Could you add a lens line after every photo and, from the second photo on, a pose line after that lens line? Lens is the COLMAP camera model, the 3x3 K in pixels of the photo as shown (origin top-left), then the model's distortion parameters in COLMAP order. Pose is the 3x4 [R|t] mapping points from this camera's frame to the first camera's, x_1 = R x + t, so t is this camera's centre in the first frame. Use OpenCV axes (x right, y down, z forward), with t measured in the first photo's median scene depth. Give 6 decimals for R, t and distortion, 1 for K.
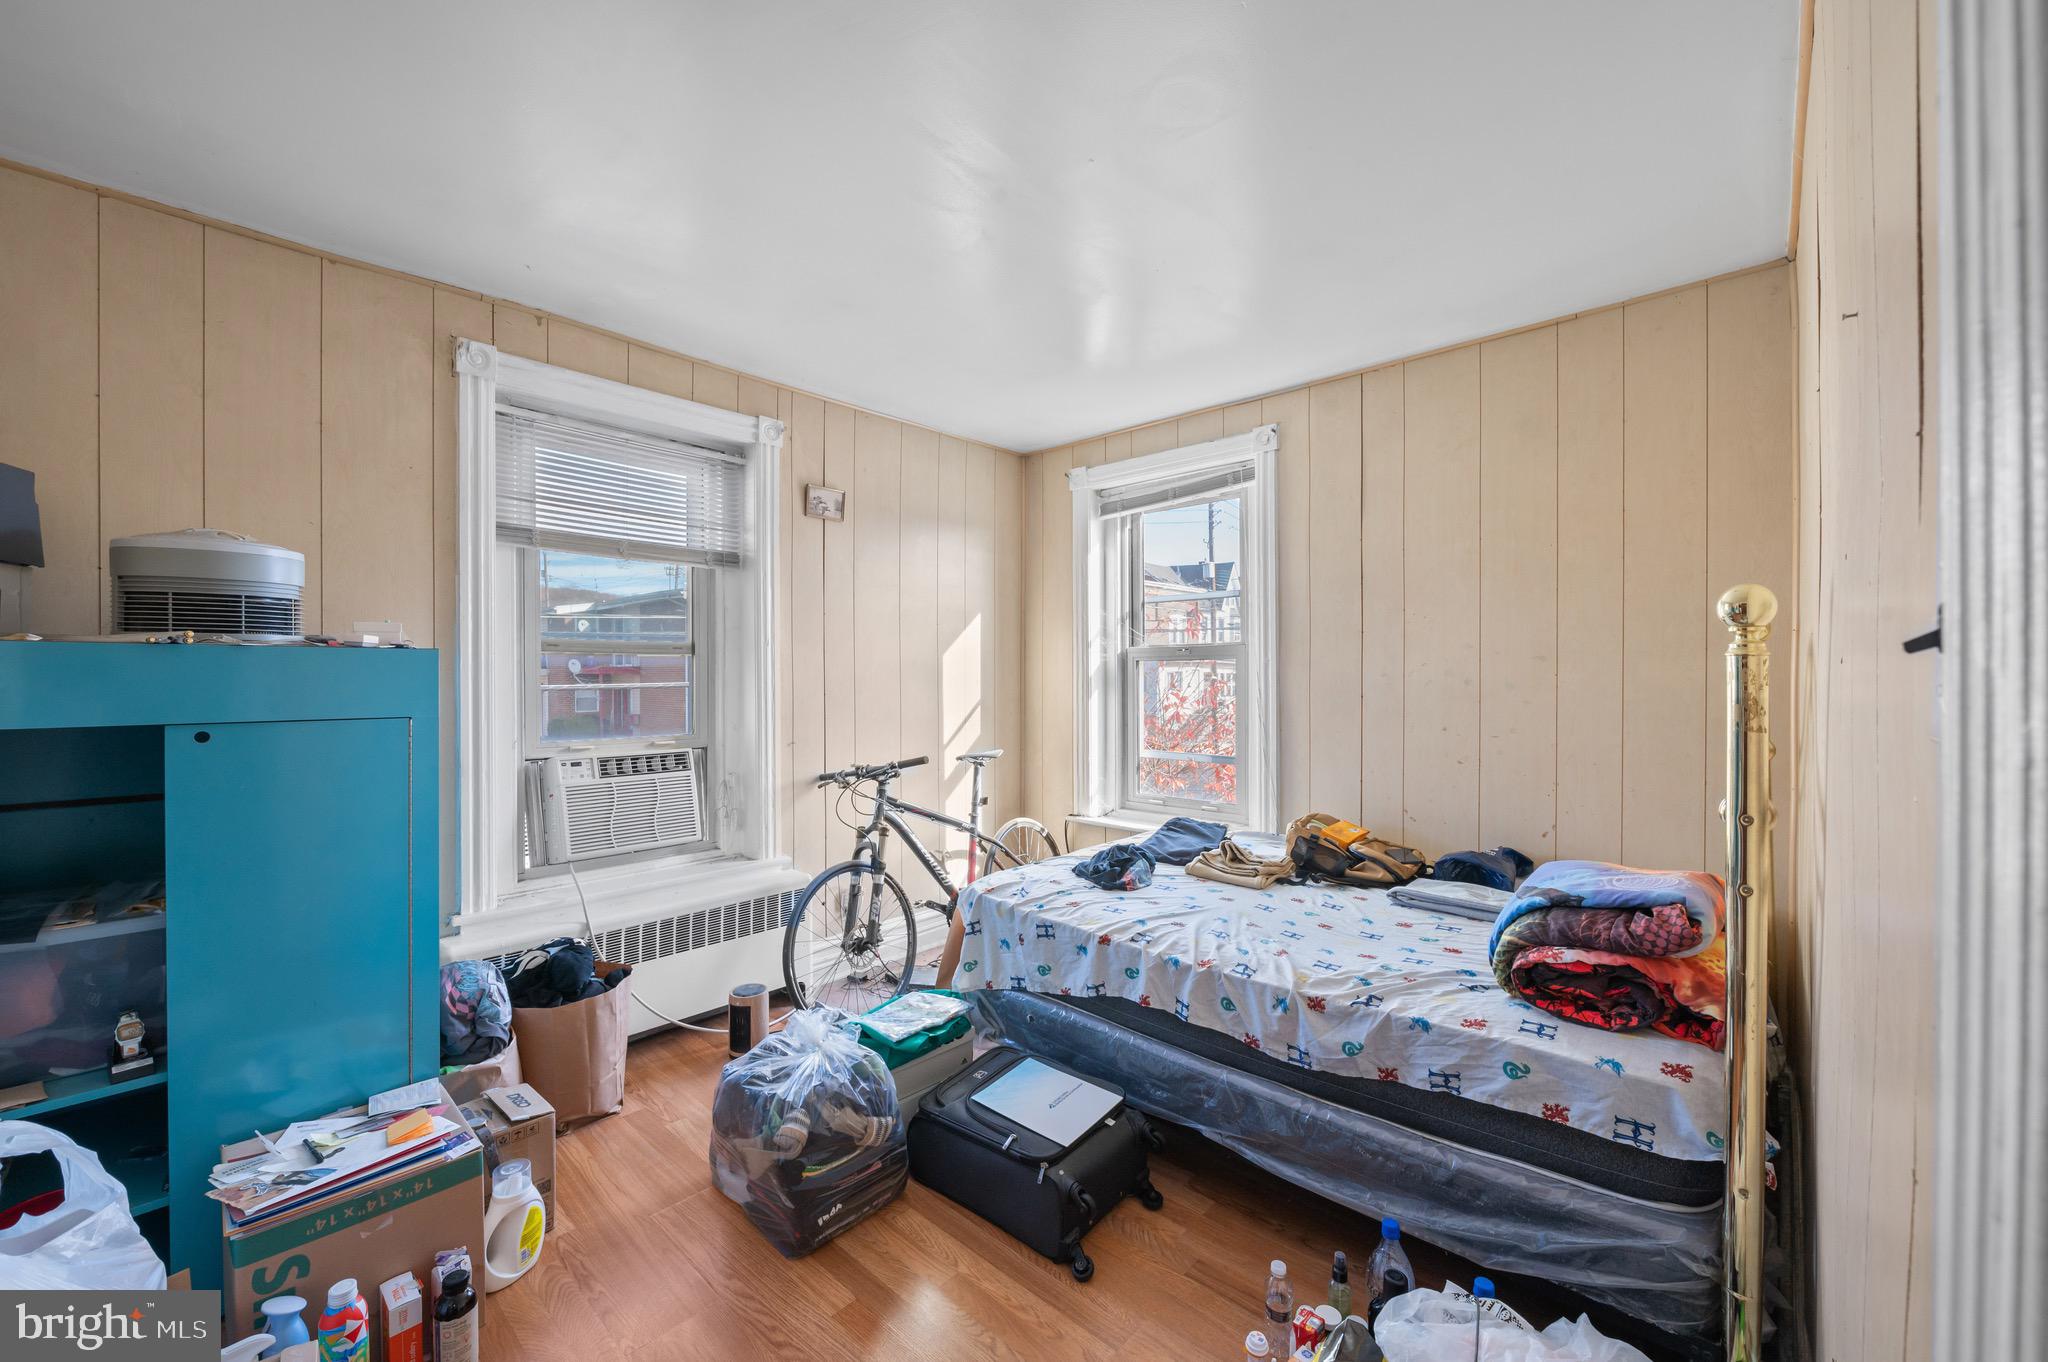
lens RADIAL K [[816.1, 0, 1025.8], [0, 816.1, 674.5], [0, 0, 1]] dist [-0.006140, -0.001236]
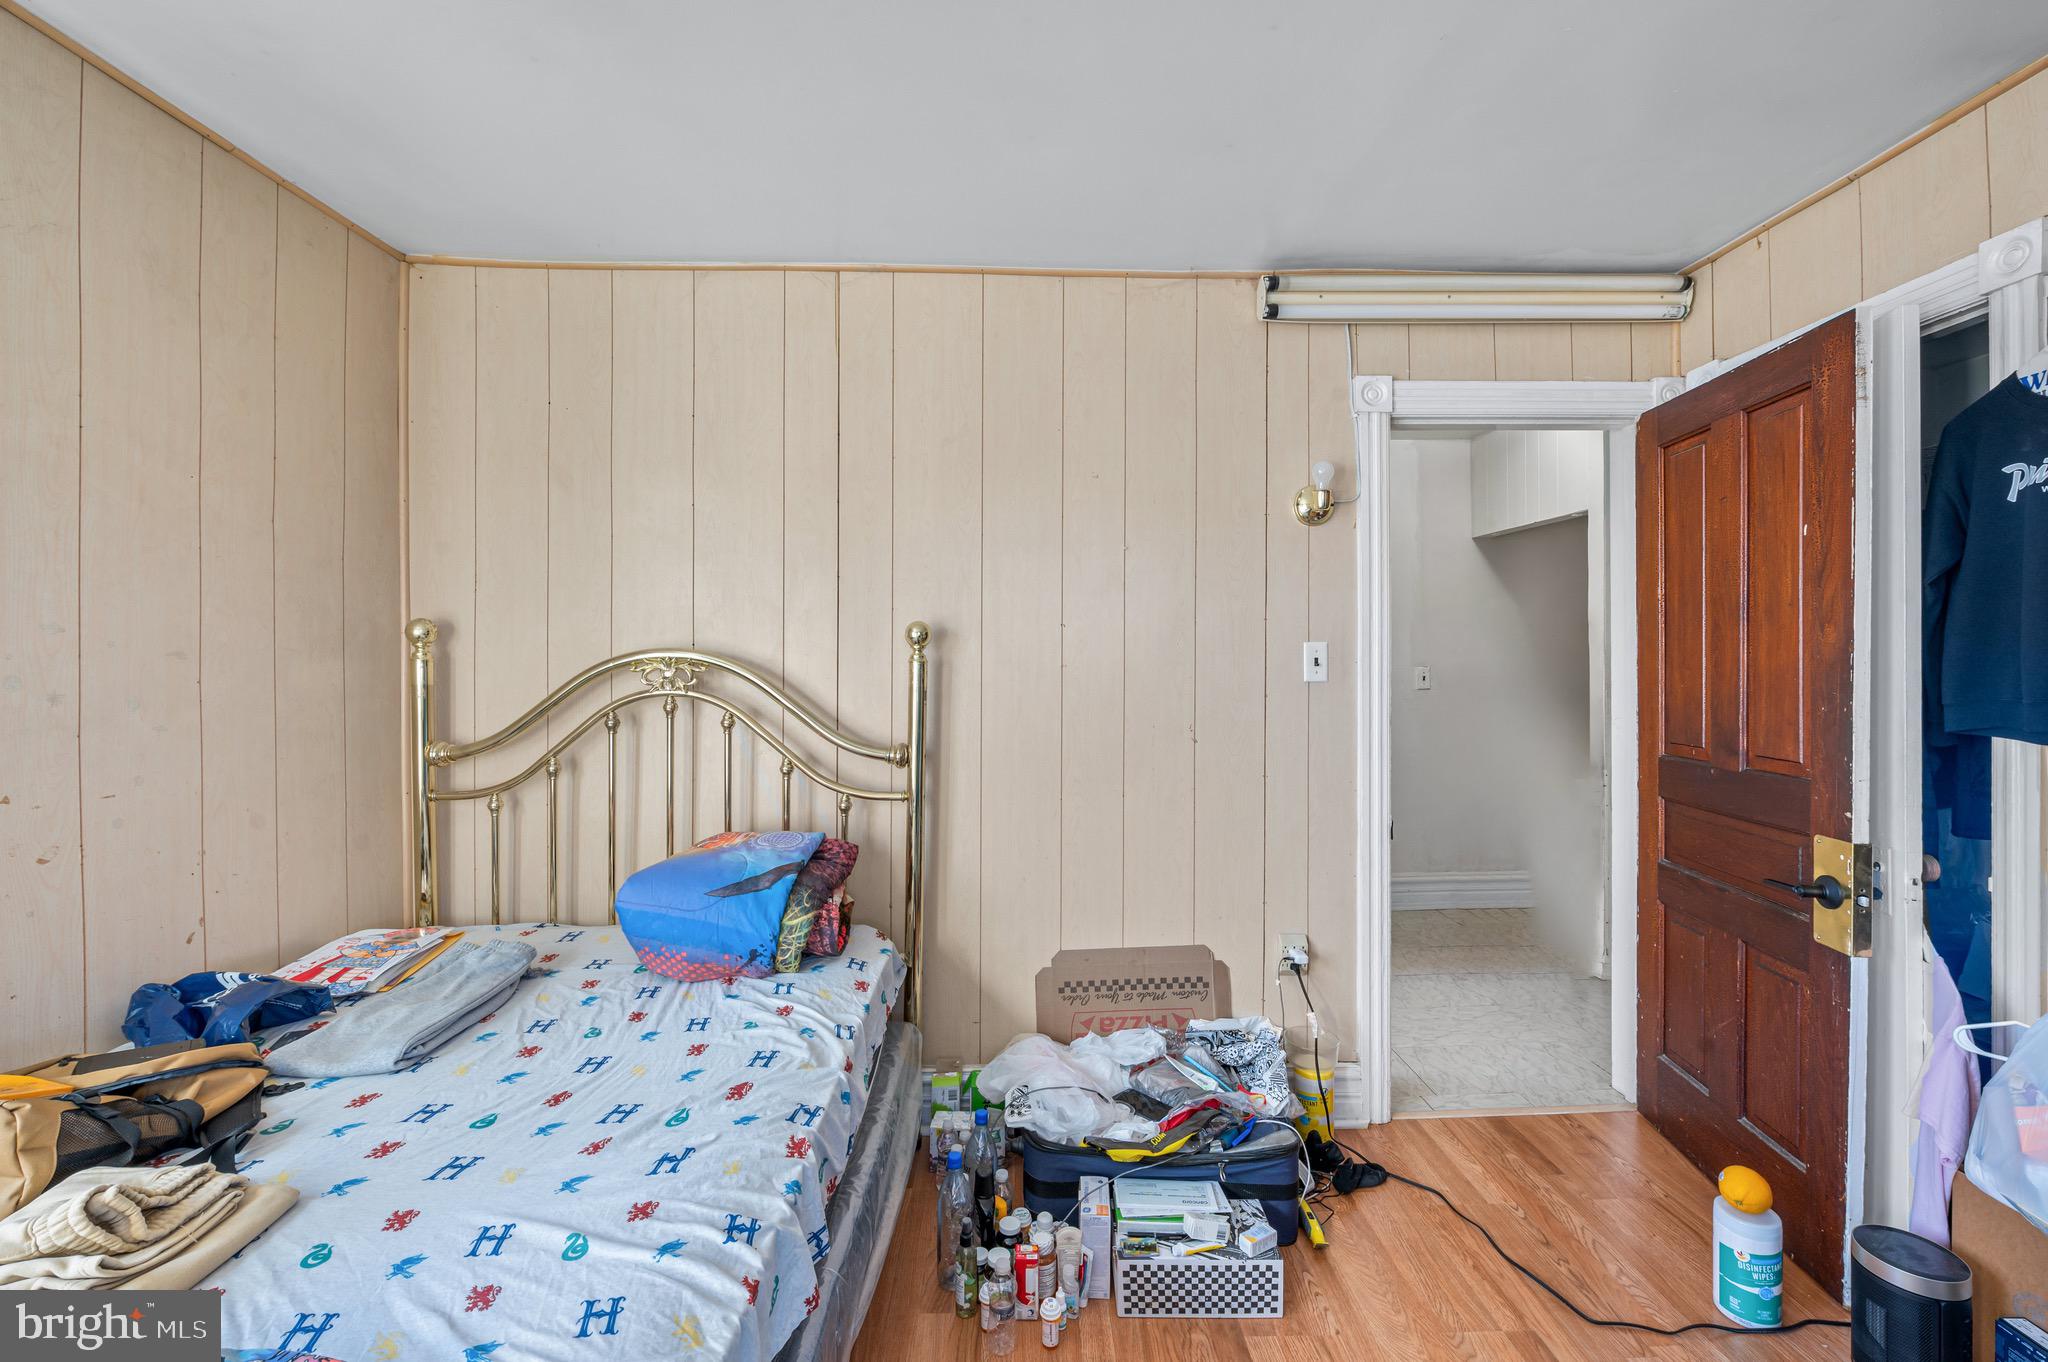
lens RADIAL K [[816.1, 0, 1029.3], [0, 816.1, 671.3], [0, 0, 1]] dist [-0.006140, -0.001236]
pose [[-0.686735, 0.002837, 0.726902, -0.256846], [0.009667, 0.999940, 0.005230, -0.005108], [-0.726843, 0.010618, -0.686721, 0.965345]]
